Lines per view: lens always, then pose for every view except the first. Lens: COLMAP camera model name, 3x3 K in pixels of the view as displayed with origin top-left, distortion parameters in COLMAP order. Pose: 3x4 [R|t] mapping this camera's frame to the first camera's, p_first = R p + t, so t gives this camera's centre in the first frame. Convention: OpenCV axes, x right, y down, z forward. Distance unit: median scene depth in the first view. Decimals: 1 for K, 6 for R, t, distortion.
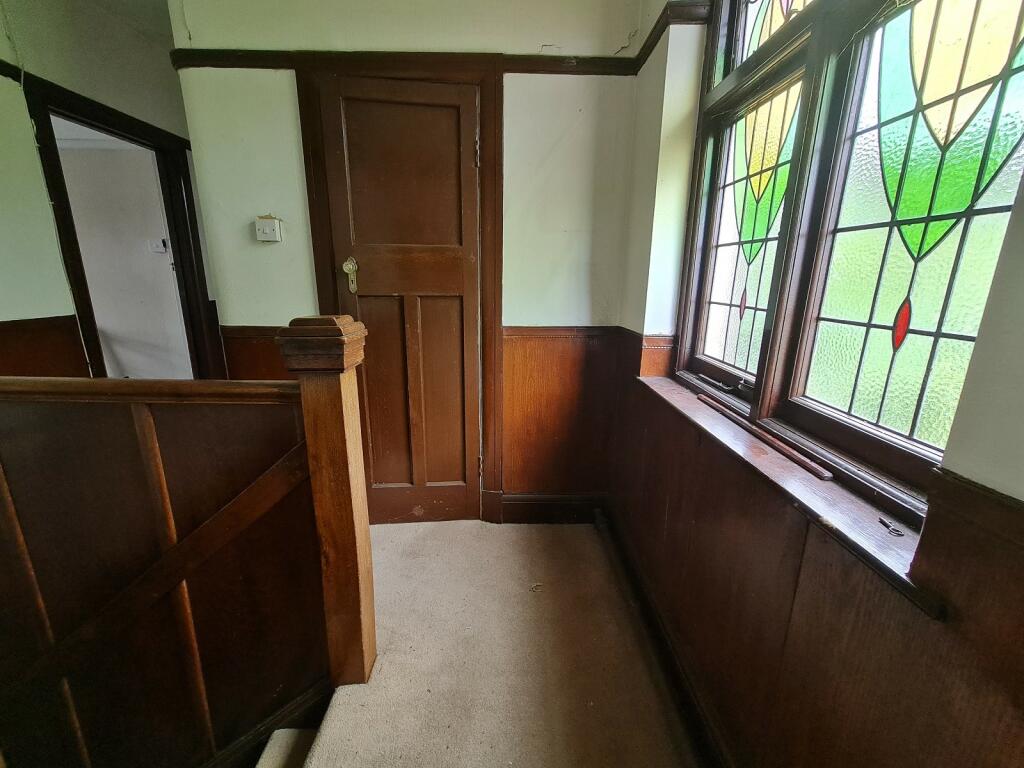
lens RADIAL K [[417.7, 0, 512.0], [0, 417.7, 378.6], [0, 0, 1]] dist [0.002480, 0.000301]
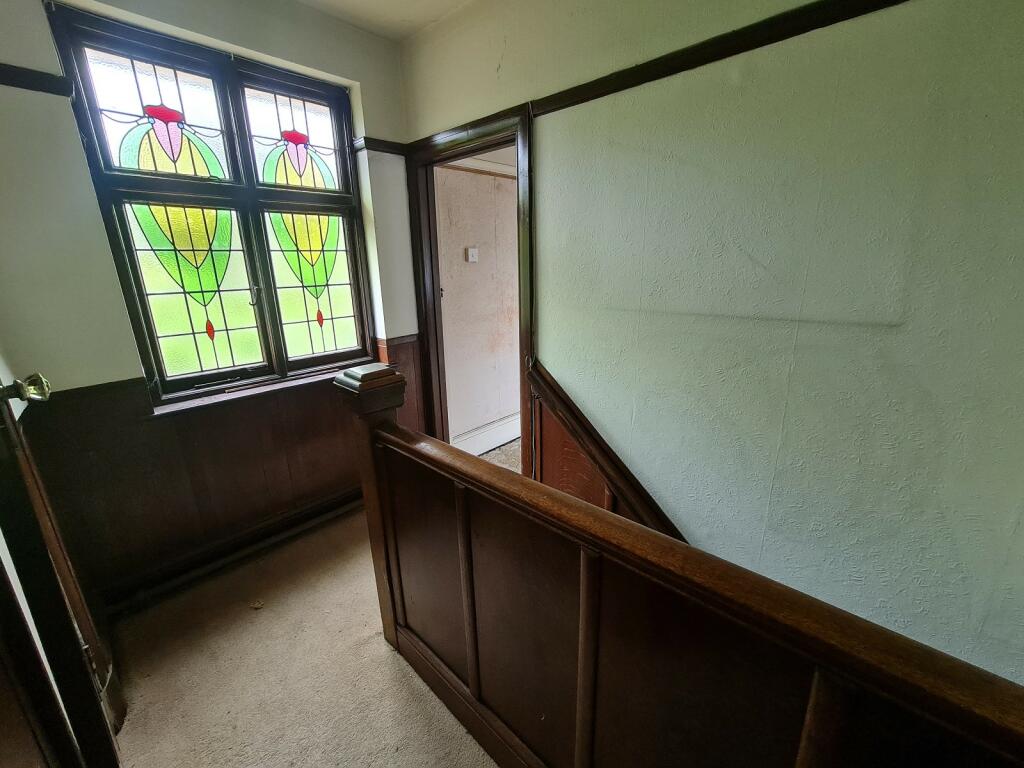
lens RADIAL K [[417.7, 0, 509.3], [0, 417.7, 381.5], [0, 0, 1]] dist [0.002480, 0.000301]
pose [[-0.722551, -0.173263, 0.669253, -1.867875], [0.188386, 0.882099, 0.431756, -0.655242], [-0.665154, 0.438043, -0.604721, 1.773865]]
